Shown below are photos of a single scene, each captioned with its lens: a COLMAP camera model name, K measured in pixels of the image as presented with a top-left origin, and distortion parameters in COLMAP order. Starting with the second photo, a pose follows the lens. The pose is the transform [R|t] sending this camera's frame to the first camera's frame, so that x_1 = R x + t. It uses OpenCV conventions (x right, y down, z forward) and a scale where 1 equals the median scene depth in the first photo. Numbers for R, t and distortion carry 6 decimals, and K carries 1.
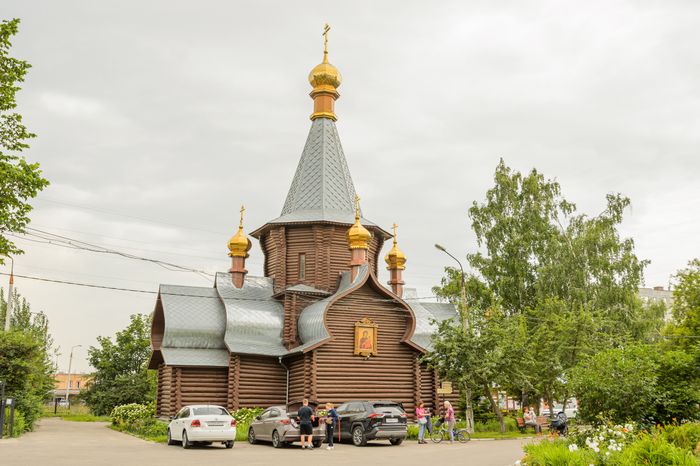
lens RADIAL K [[739.6, 0, 350.0], [0, 739.6, 233.0], [0, 0, 1]] dist [-0.007116, -0.005455]
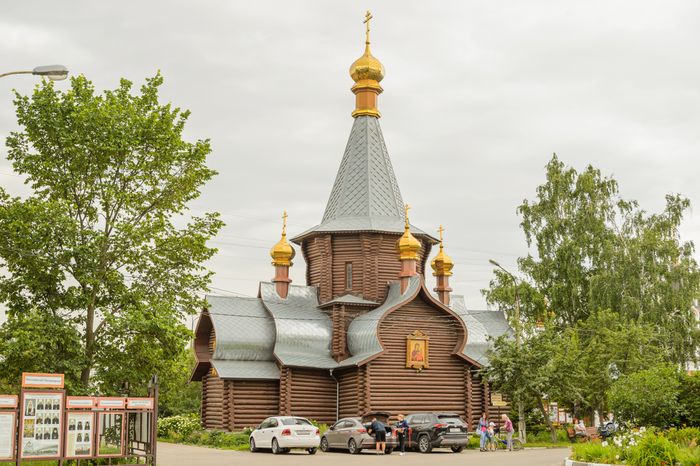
lens RADIAL K [[992.3, 0, 350.0], [0, 992.3, 233.0], [0, 0, 1]] dist [-0.043933, -0.034959]
pose [[1.000000, -0.000071, 0.000860, -0.067414], [0.000034, 0.999105, 0.042296, -0.069186], [-0.000862, -0.042296, 0.999105, -0.311286]]
